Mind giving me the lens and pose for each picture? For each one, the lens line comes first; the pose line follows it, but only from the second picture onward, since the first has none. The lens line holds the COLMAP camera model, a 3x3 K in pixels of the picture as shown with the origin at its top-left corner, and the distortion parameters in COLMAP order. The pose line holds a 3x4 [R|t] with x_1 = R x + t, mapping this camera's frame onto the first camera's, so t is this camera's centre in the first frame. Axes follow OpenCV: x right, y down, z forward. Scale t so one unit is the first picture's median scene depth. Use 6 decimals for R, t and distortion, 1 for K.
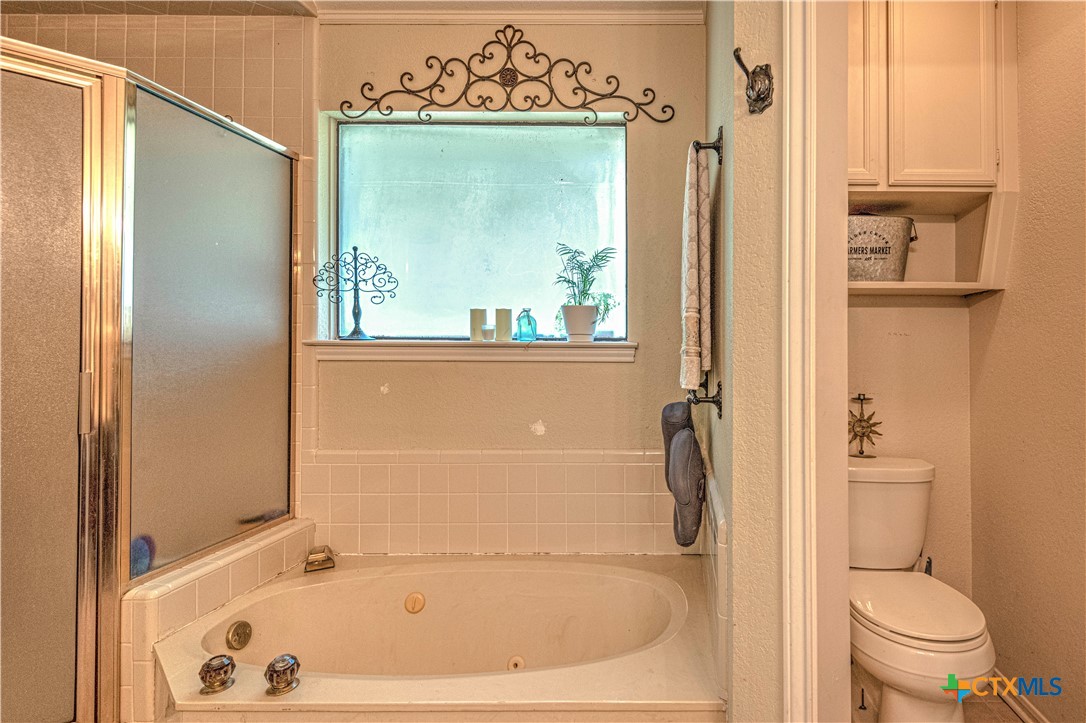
lens RADIAL K [[511.9, 0, 542.7], [0, 511.9, 343.4], [0, 0, 1]] dist [0.037324, -0.030162]
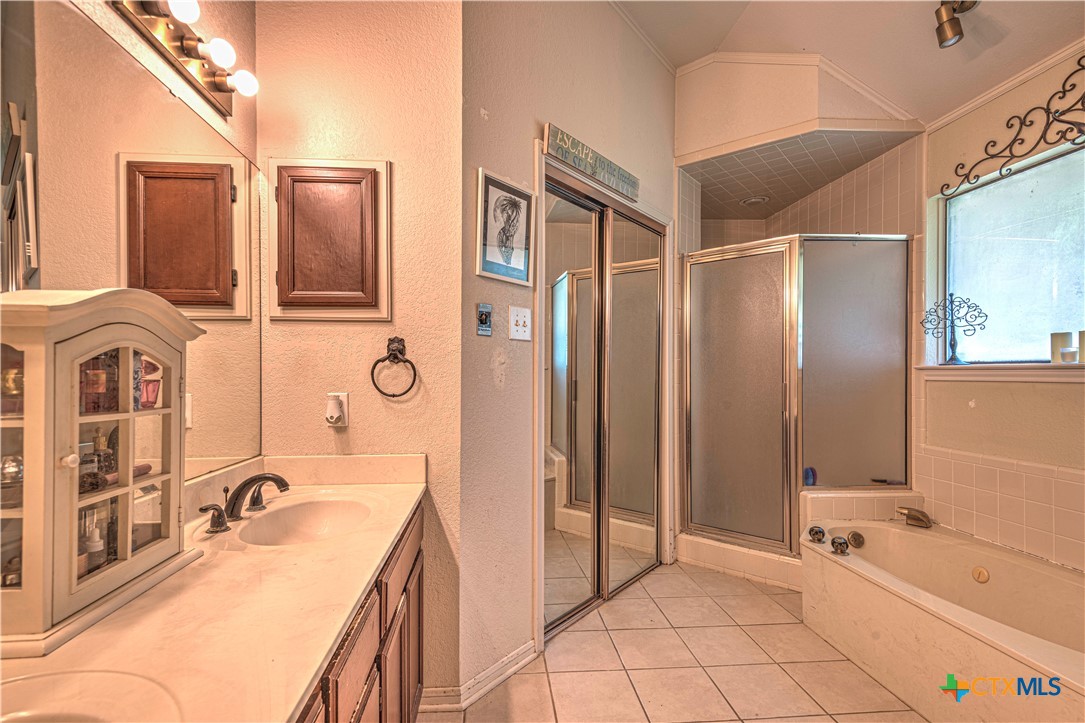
lens RADIAL K [[508.0, 0, 542.5], [0, 508.0, 361.5], [0, 0, 1]] dist [0.001940, 0.000064]
pose [[0.108984, -0.028434, -0.993637, 0.794376], [0.005310, 0.999593, -0.028022, 0.015120], [0.994029, -0.002222, 0.109091, -0.167739]]
